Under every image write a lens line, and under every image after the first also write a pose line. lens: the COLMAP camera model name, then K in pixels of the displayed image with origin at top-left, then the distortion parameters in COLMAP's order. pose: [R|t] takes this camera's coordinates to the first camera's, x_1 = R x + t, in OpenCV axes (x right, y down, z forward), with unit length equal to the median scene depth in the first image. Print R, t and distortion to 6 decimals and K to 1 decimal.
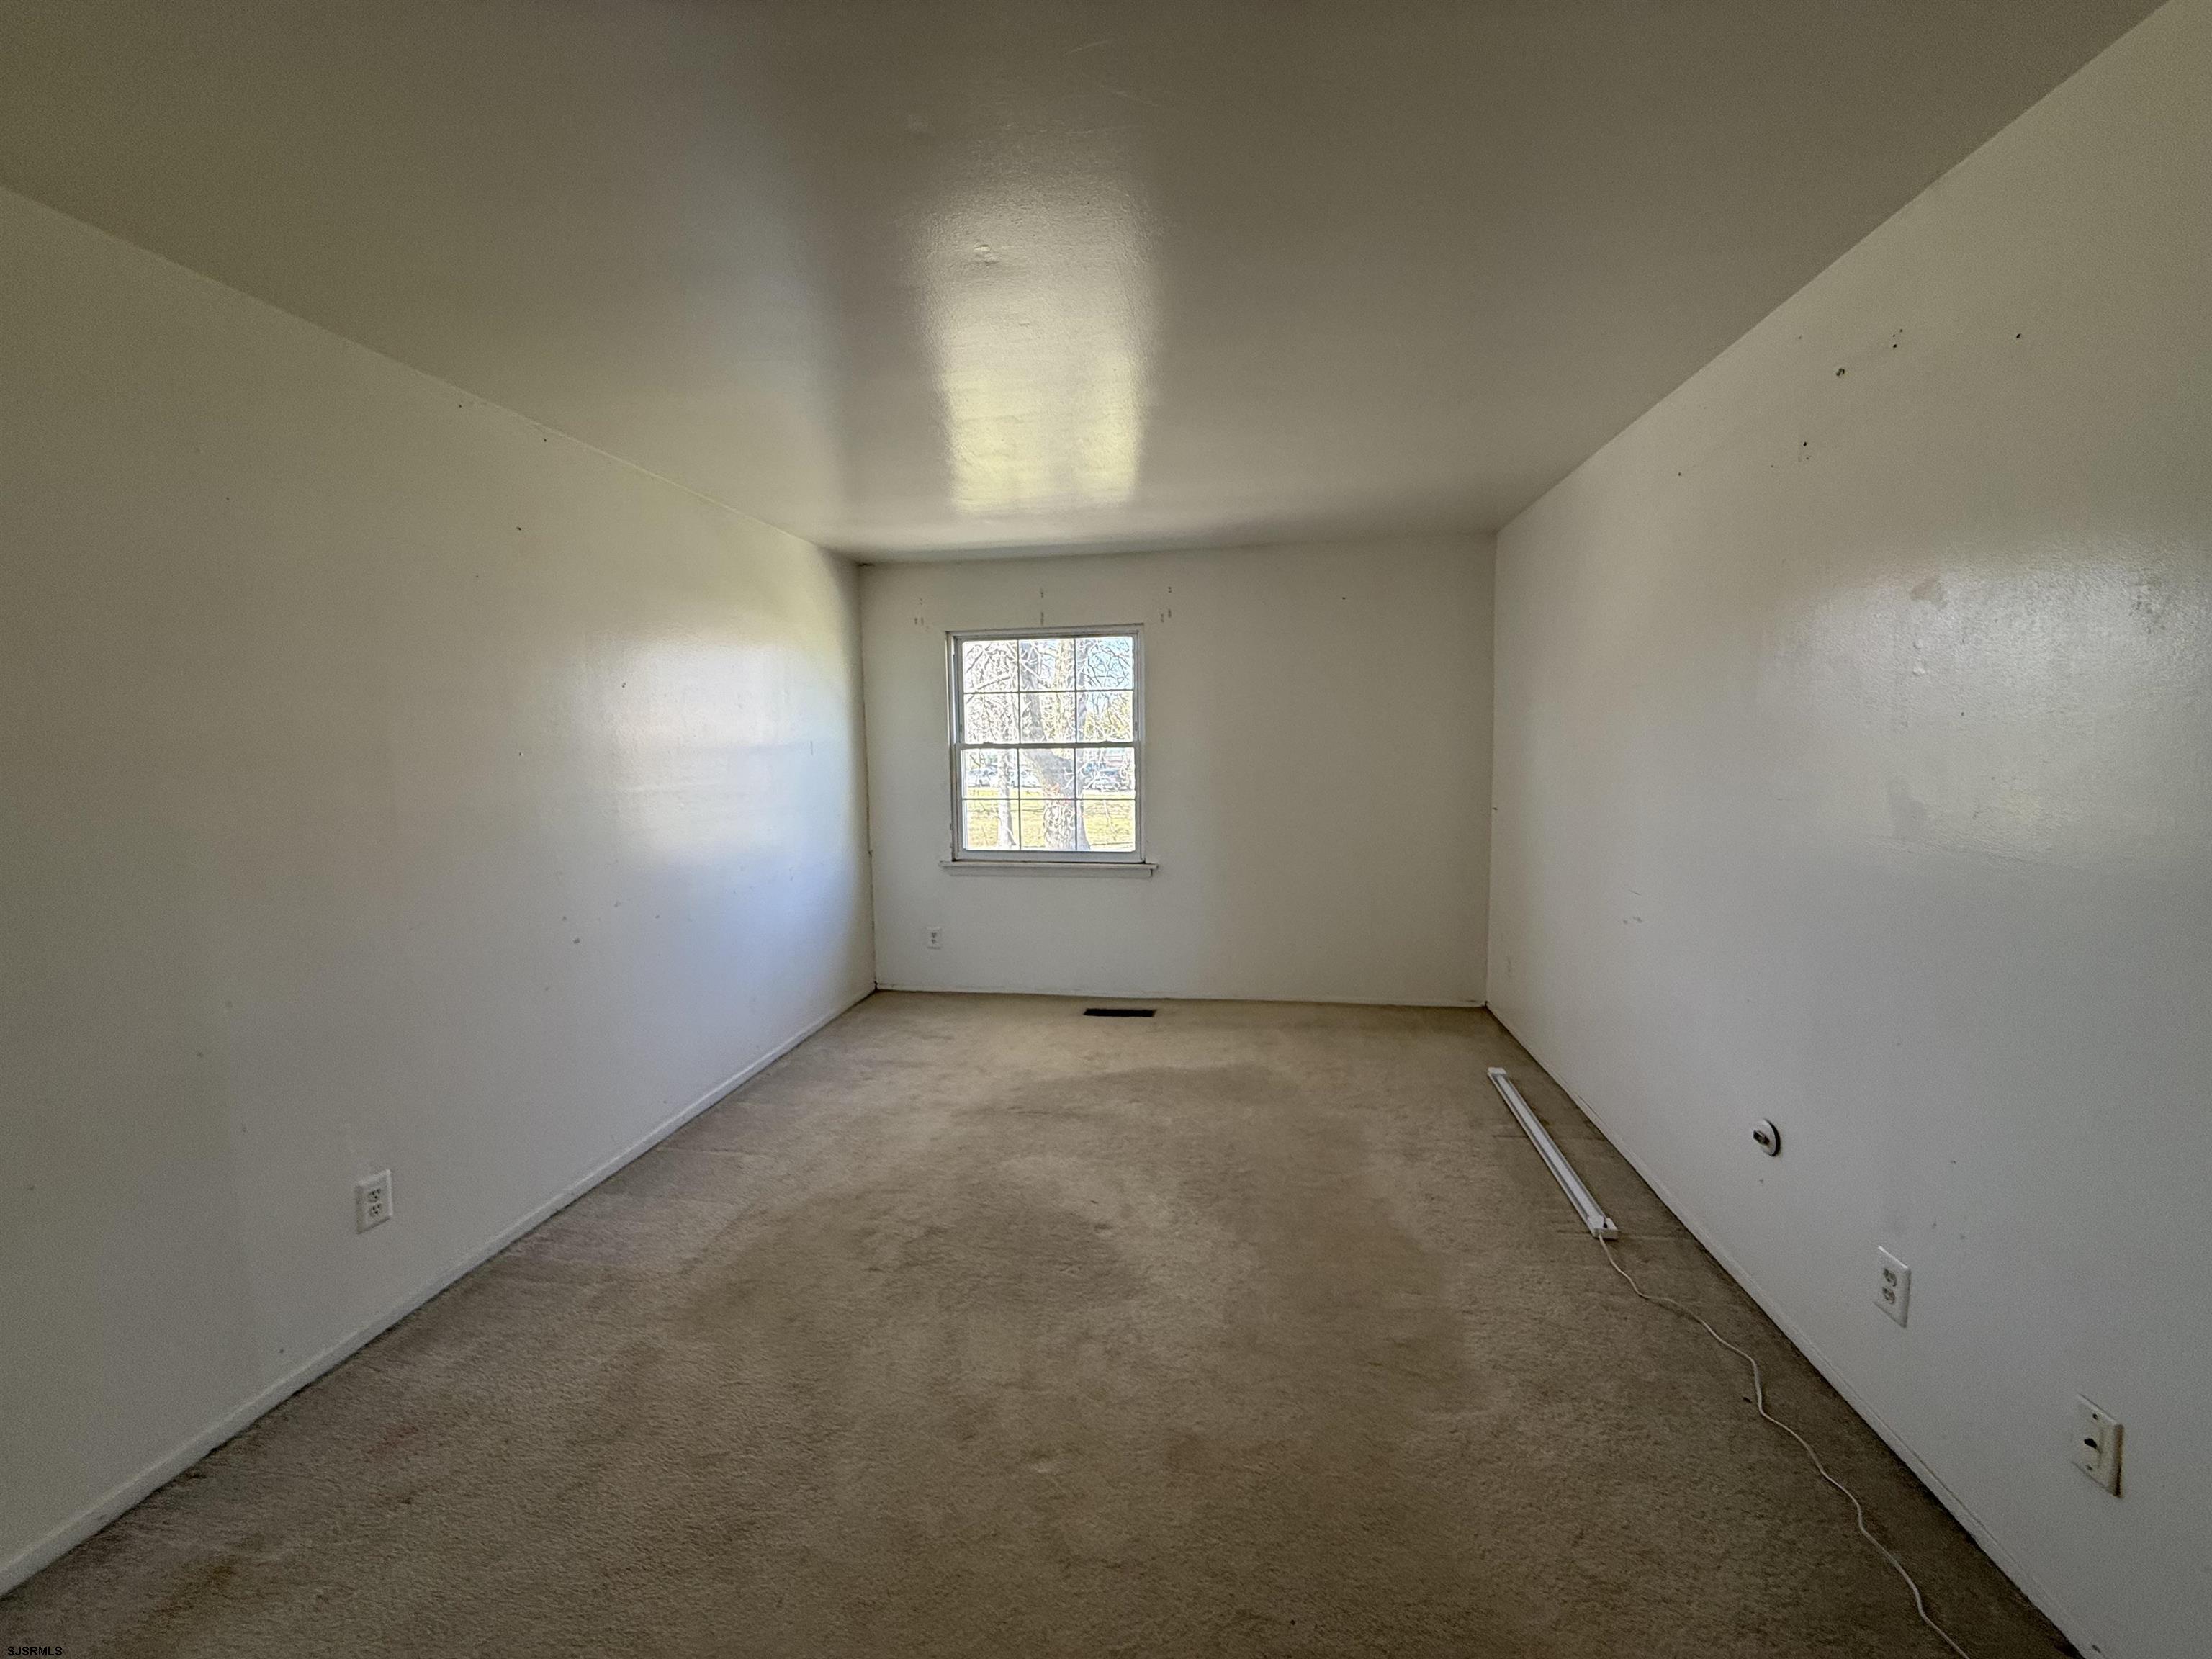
lens RADIAL K [[882.2, 0, 1097.8], [0, 882.2, 831.5], [0, 0, 1]] dist [-0.000690, -0.000030]
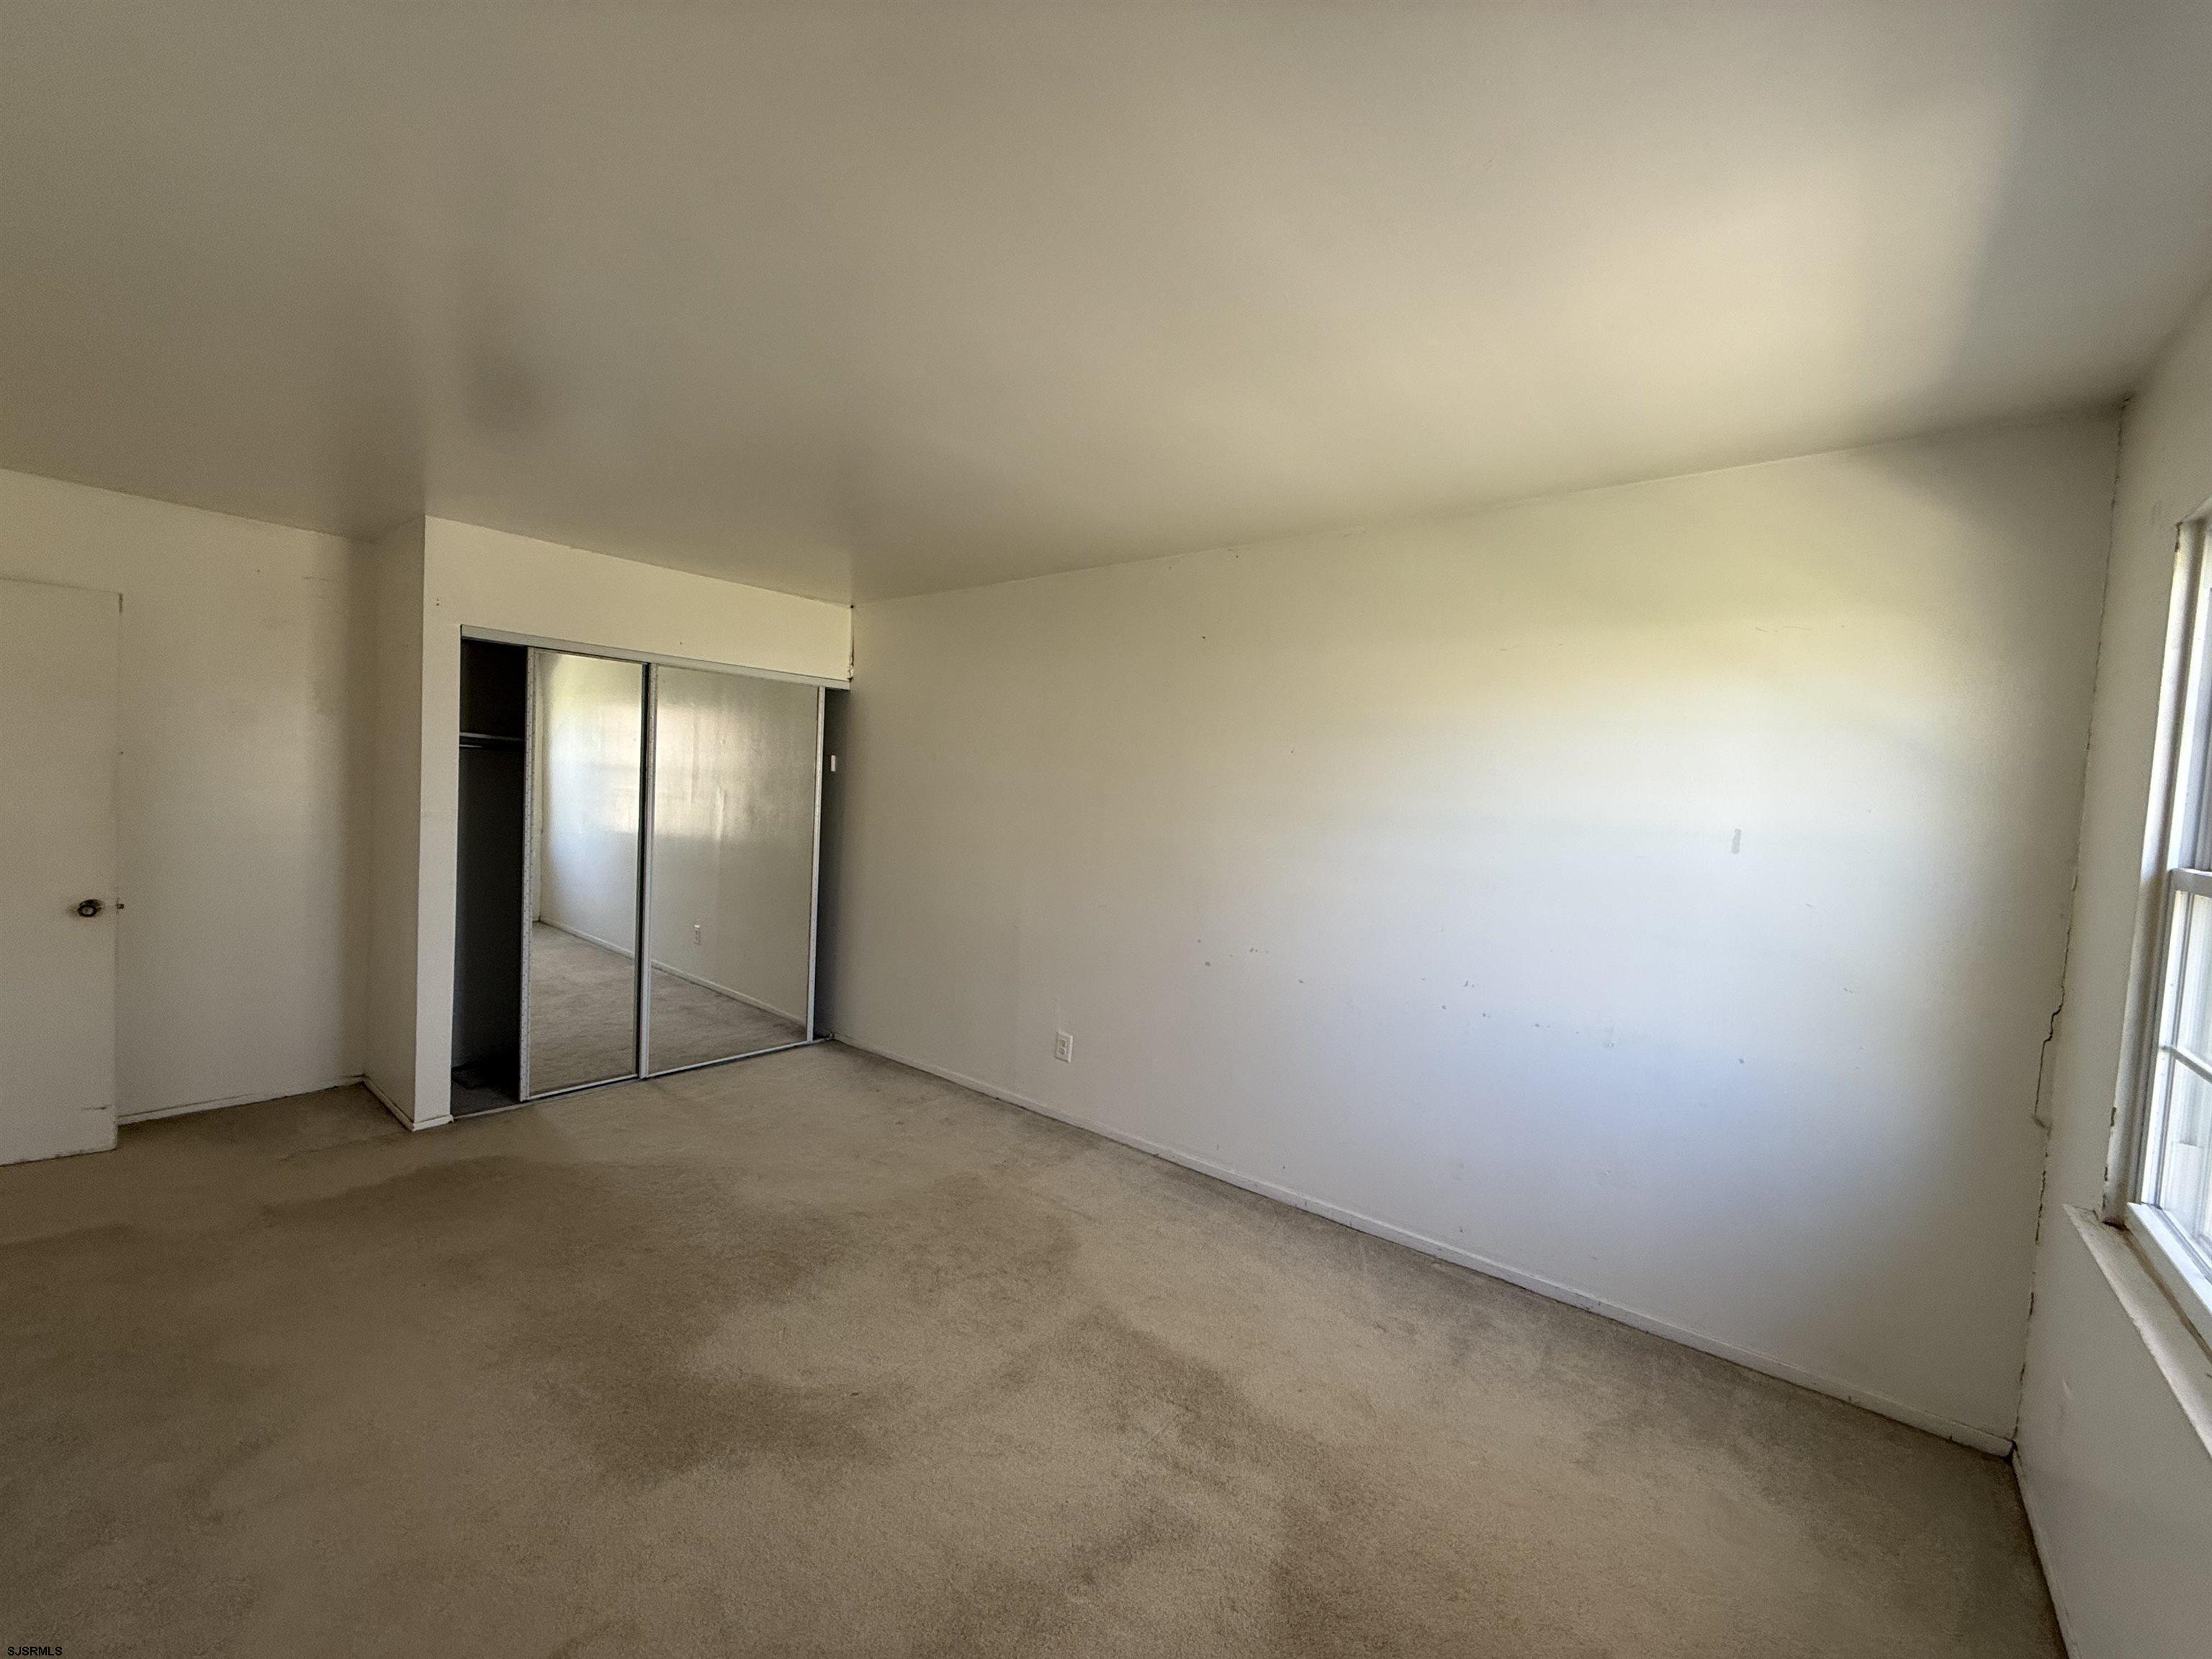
lens RADIAL K [[882.2, 0, 1097.8], [0, 882.2, 831.5], [0, 0, 1]] dist [-0.000690, -0.000030]
pose [[-0.503270, 0.035719, -0.863391, 0.553195], [-0.120539, 0.986475, 0.111073, -0.180688], [0.855681, 0.159972, -0.492158, 1.524441]]
